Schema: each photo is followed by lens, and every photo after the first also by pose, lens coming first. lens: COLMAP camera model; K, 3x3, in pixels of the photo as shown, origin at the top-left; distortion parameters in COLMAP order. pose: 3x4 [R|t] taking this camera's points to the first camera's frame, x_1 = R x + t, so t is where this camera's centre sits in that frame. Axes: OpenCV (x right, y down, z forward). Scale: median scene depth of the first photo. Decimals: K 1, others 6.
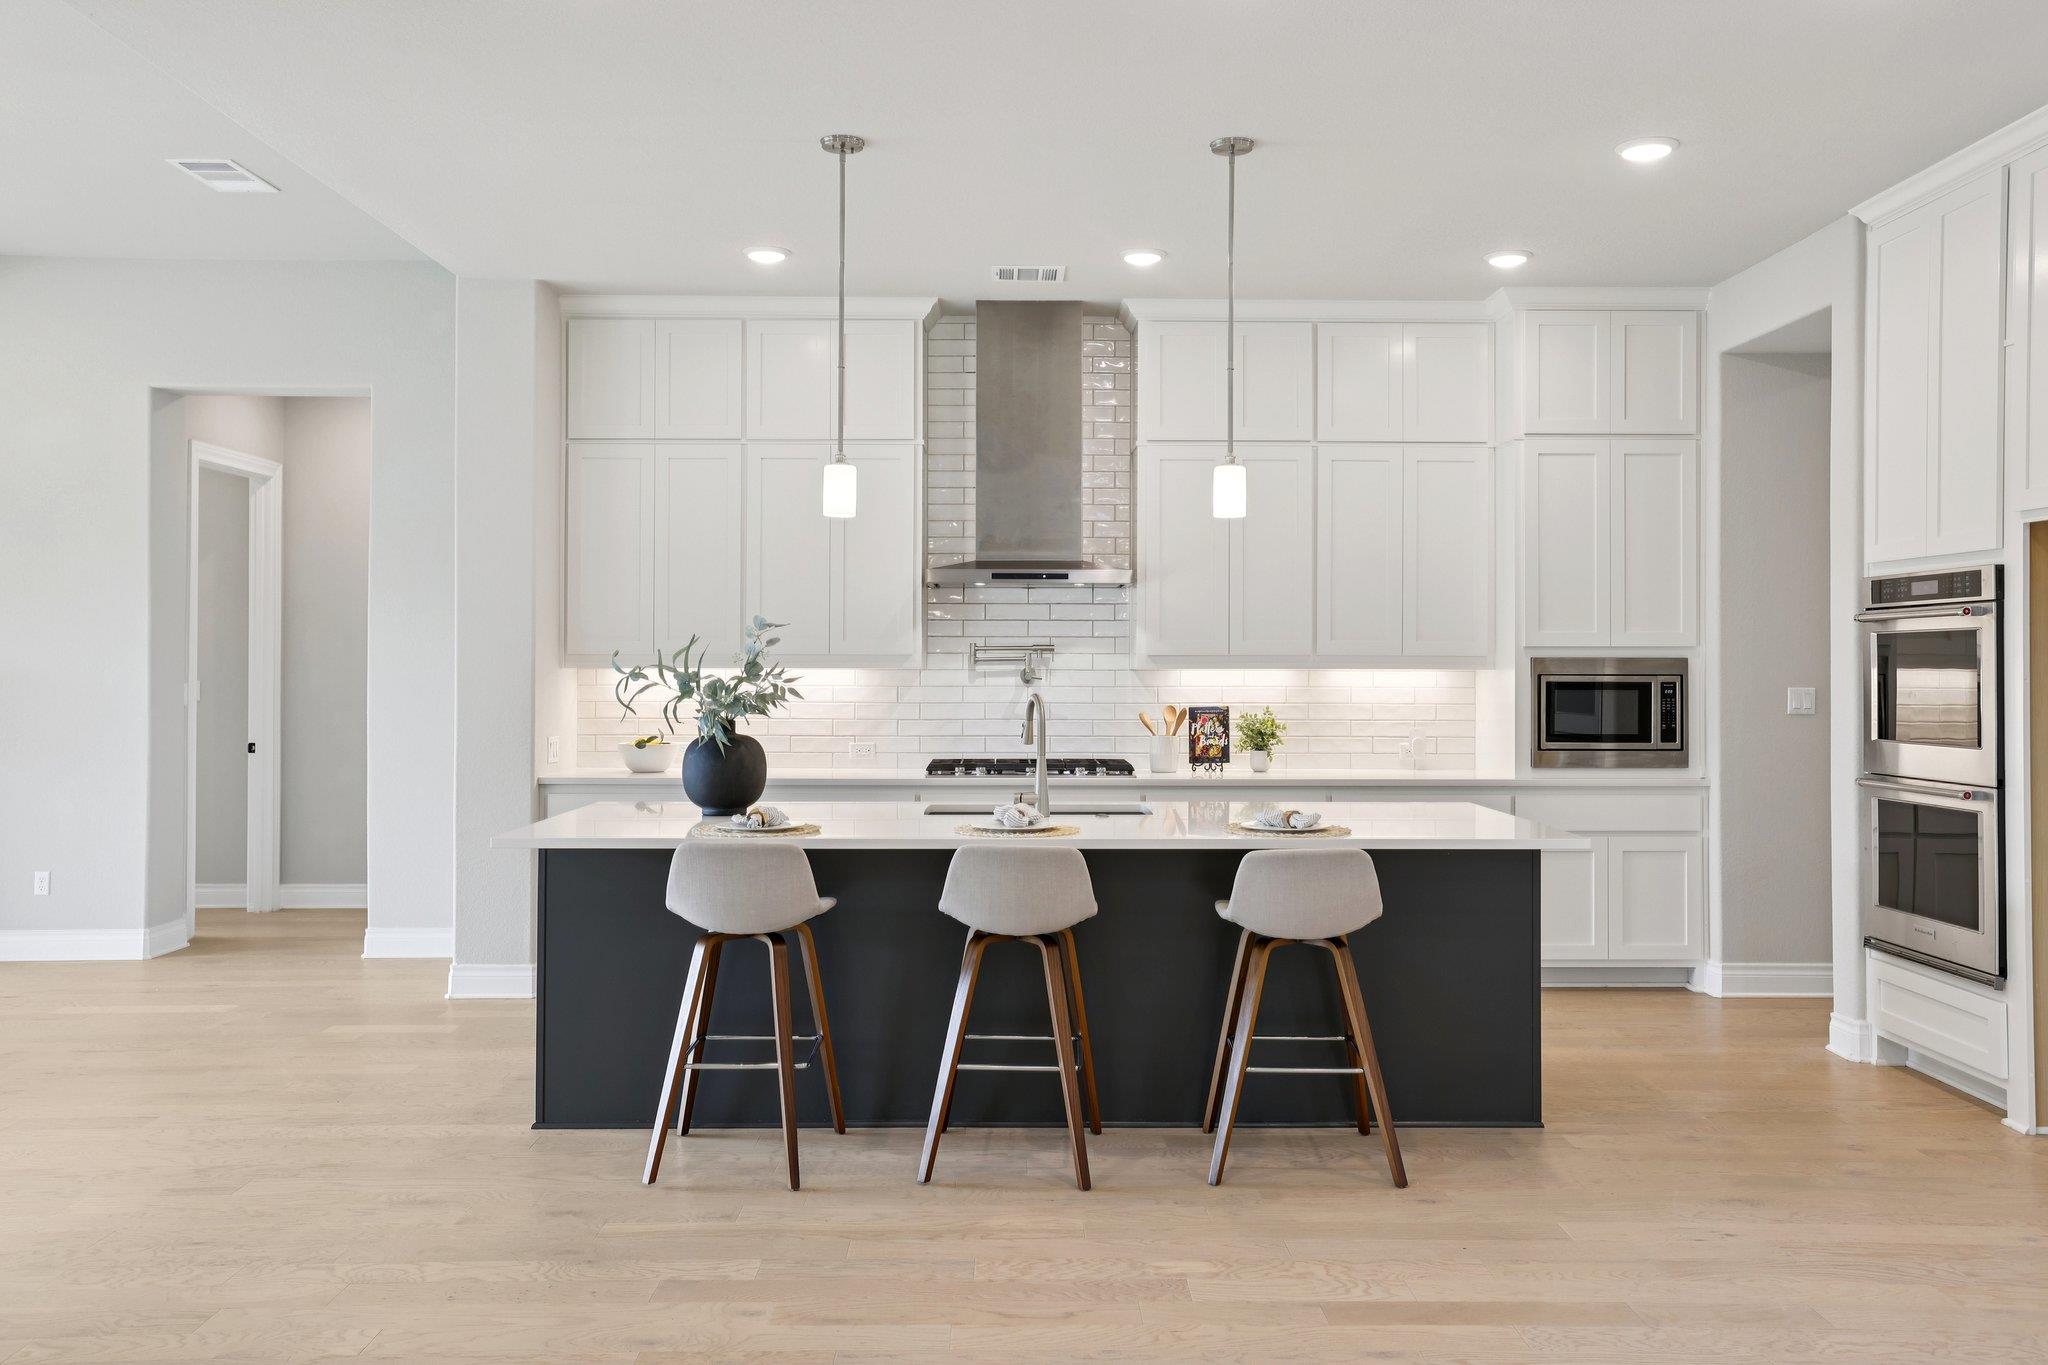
lens RADIAL K [[1628.5, 0, 1023.6], [0, 1628.5, 650.6], [0, 0, 1]] dist [-0.005602, 0.053806]
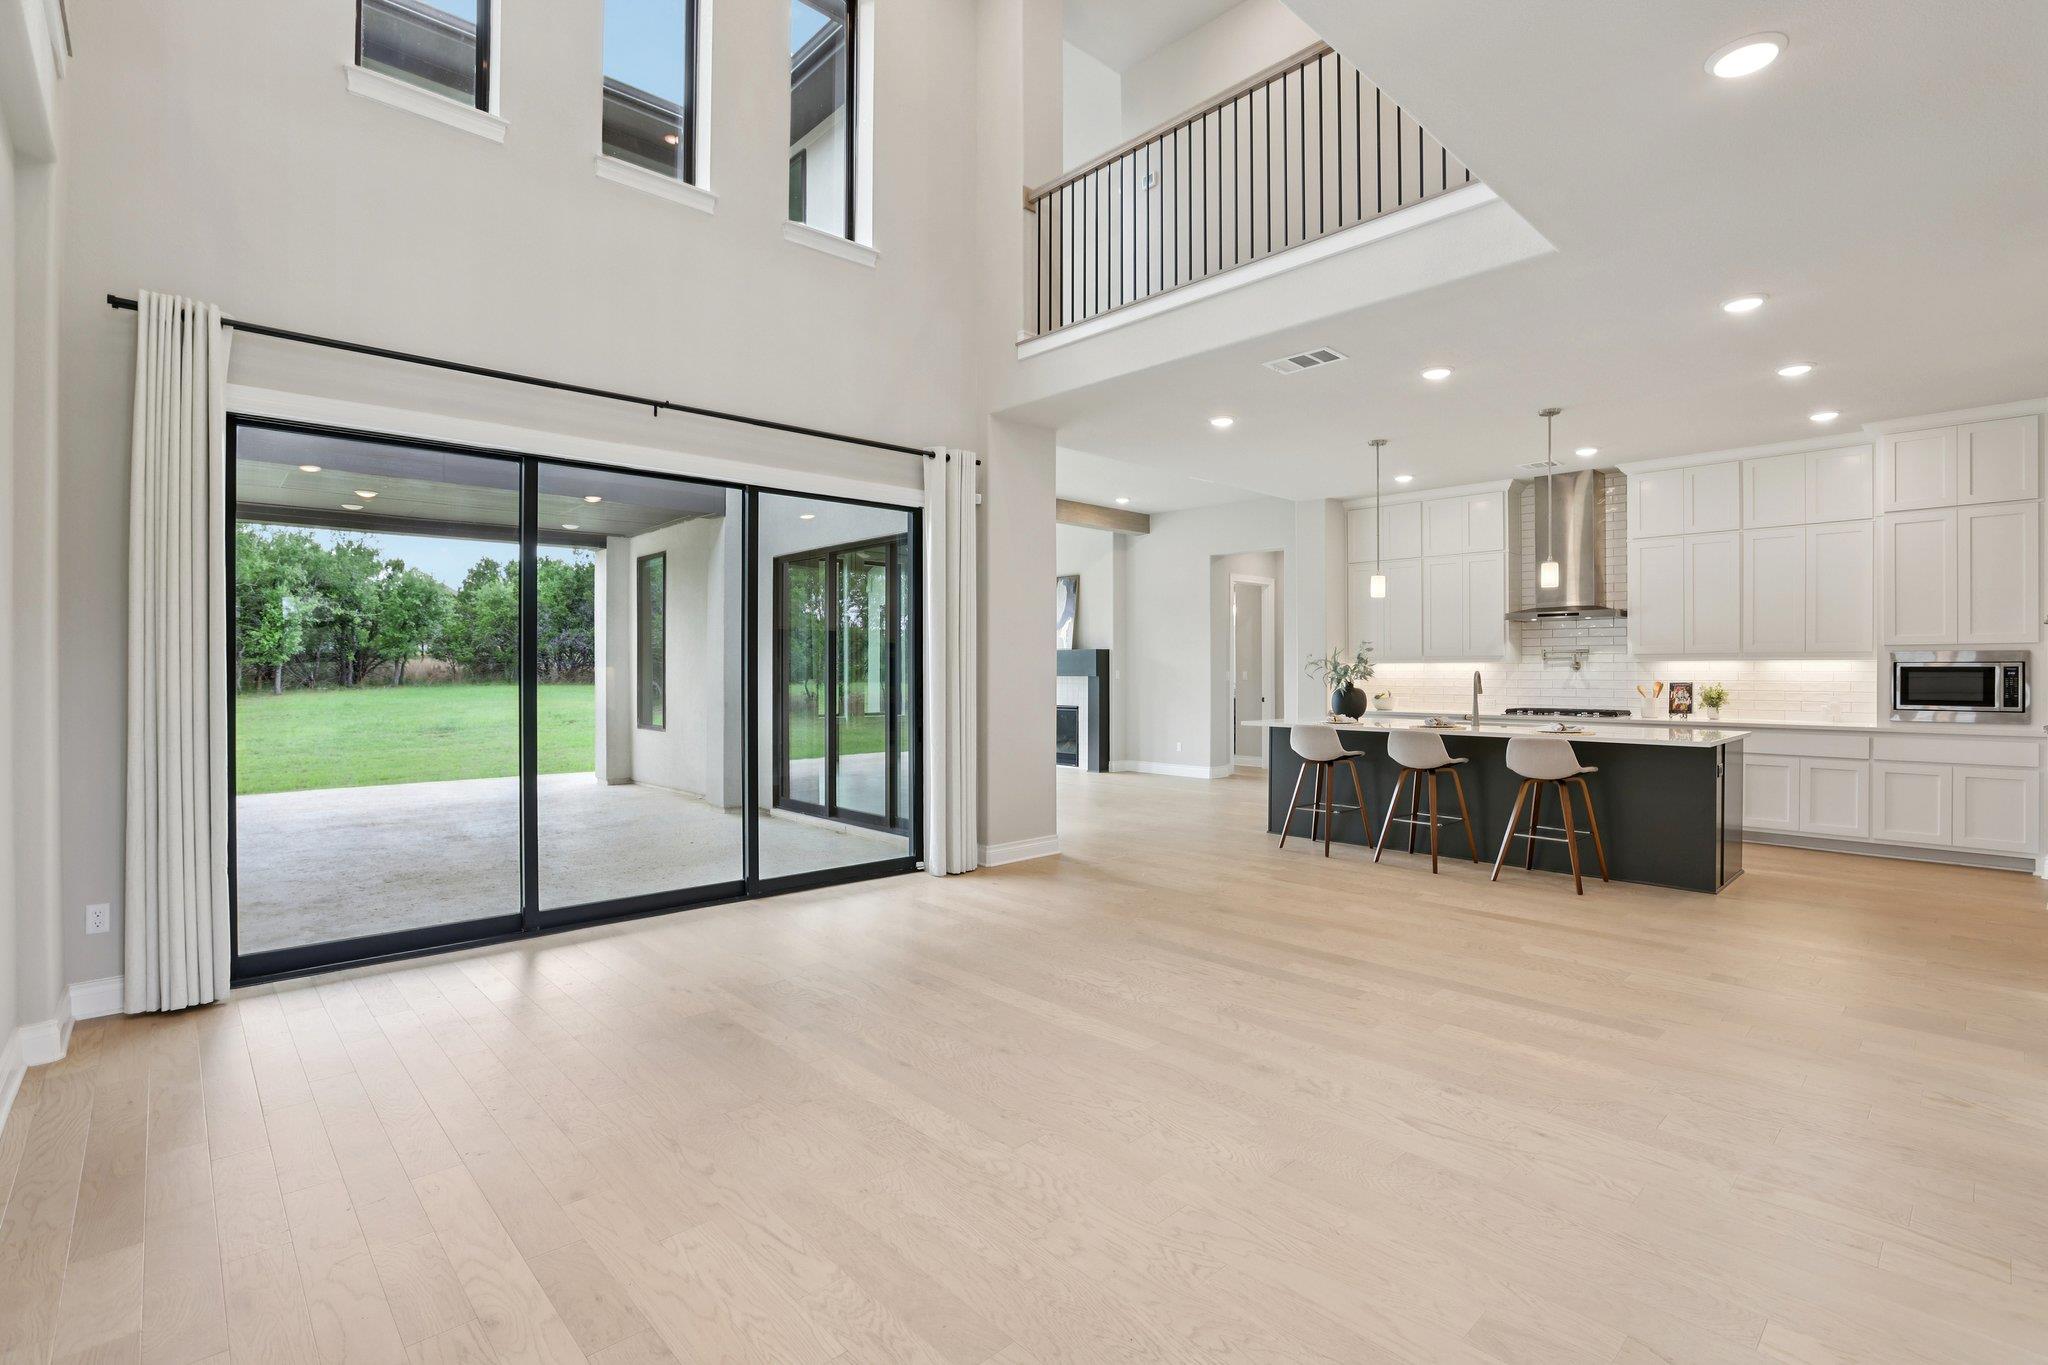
lens RADIAL K [[940.7, 0, 1024.0], [0, 940.7, 682.5], [0, 0, 1]] dist [-0.049904, 0.000442]
pose [[0.672576, 0.005172, -0.740010, 0.397877], [0.009012, 0.999844, 0.015179, 0.013573], [0.739973, -0.016878, 0.672424, -0.229605]]
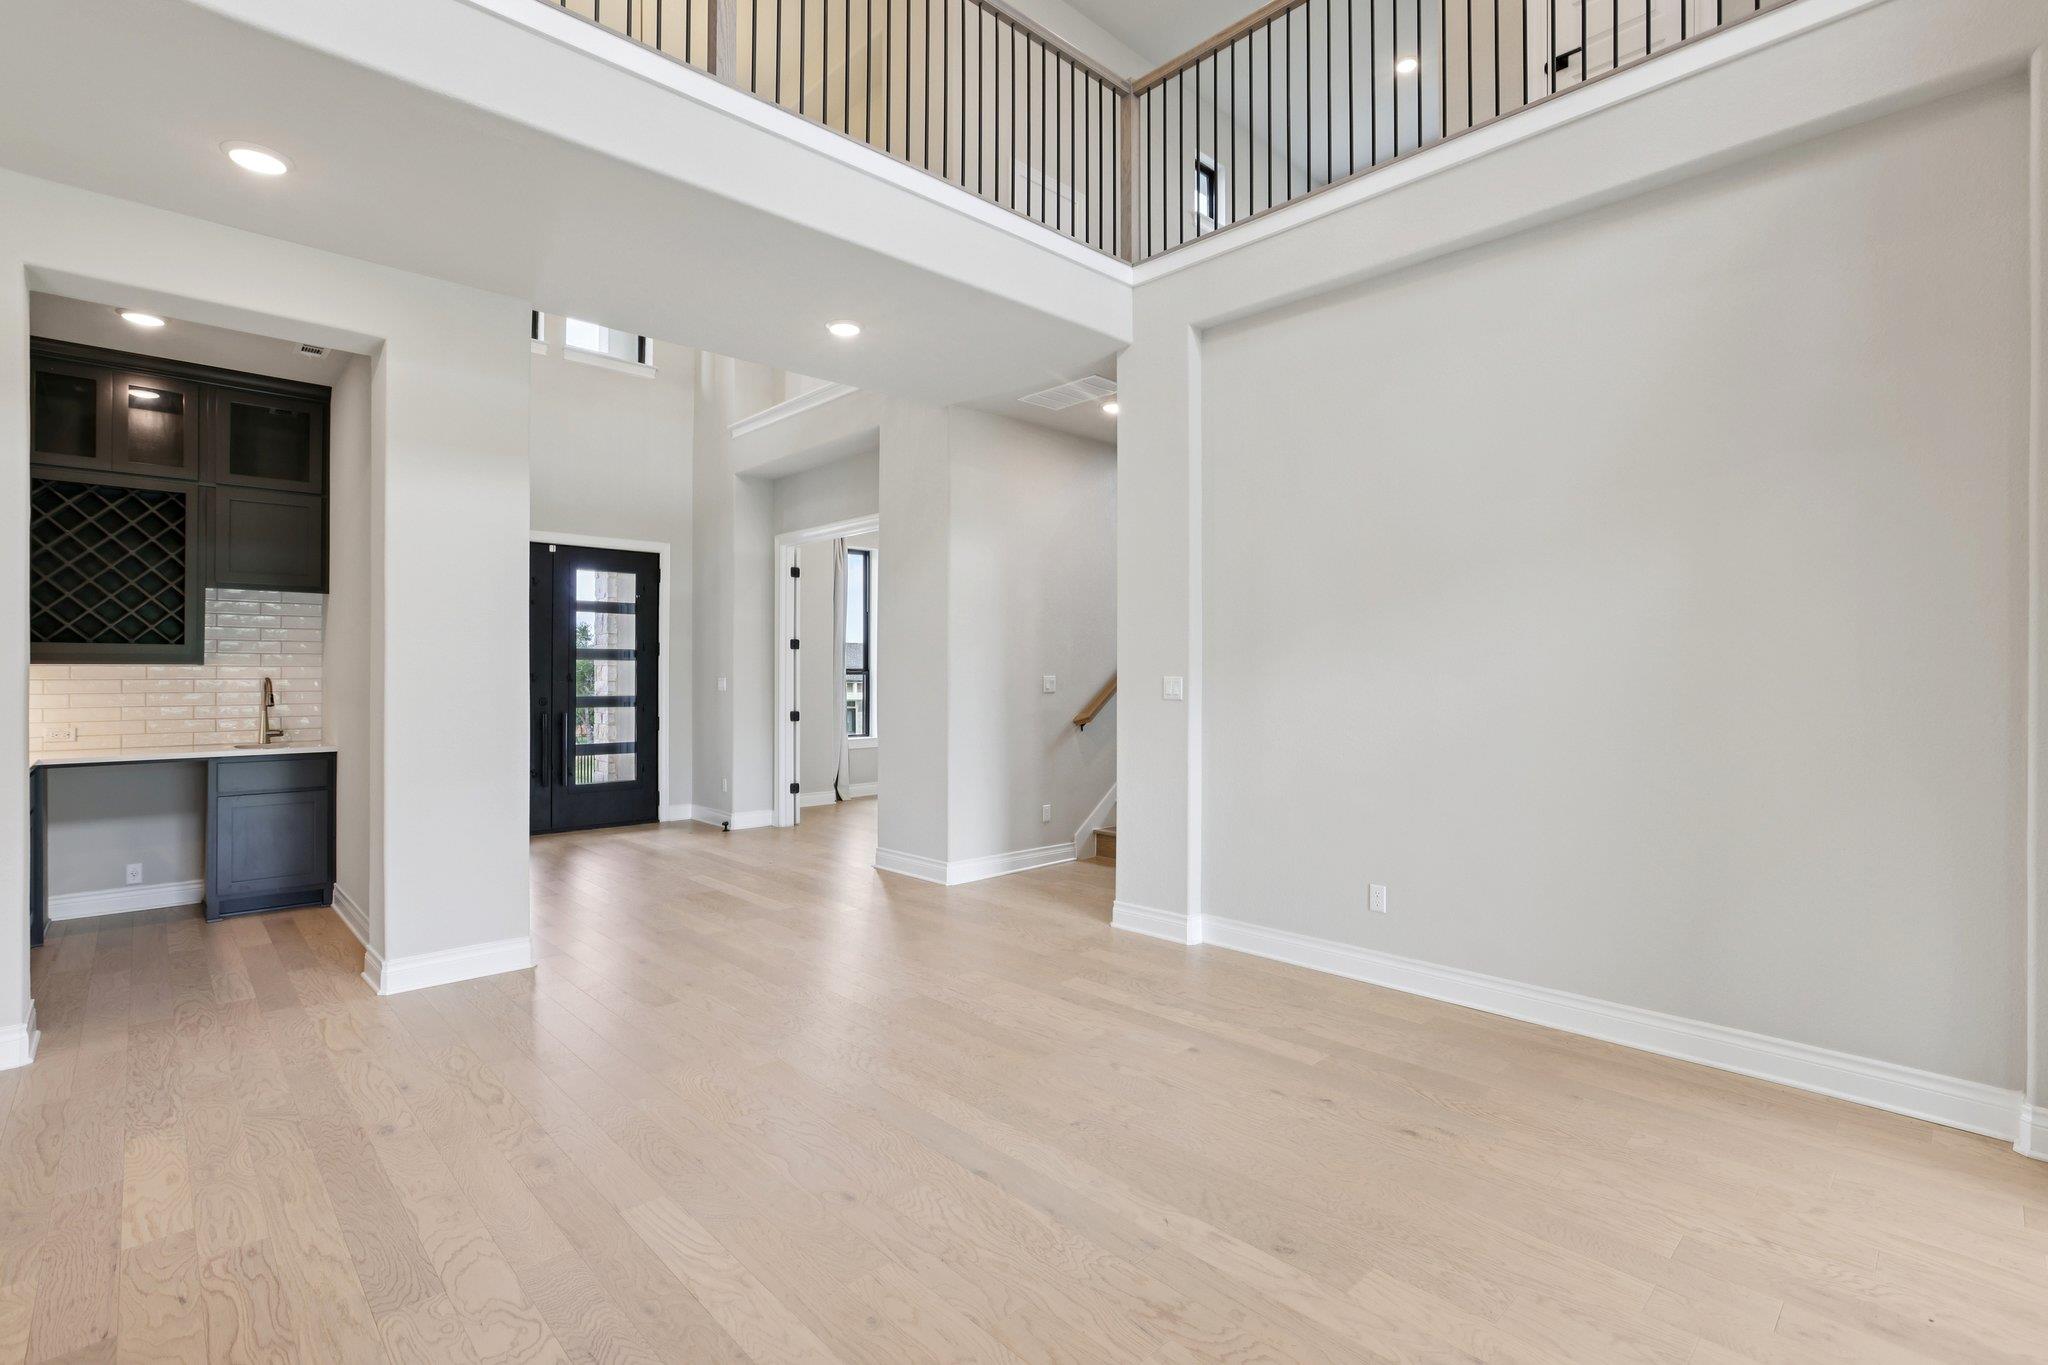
lens RADIAL K [[942.8, 0, 1024.0], [0, 942.8, 682.5], [0, 0, 1]] dist [0.000534, 0.000210]
pose [[-0.681601, -0.007941, 0.731681, -0.234582], [-0.009908, 0.999950, 0.001623, 0.014706], [-0.731657, -0.006143, -0.681645, 0.253620]]
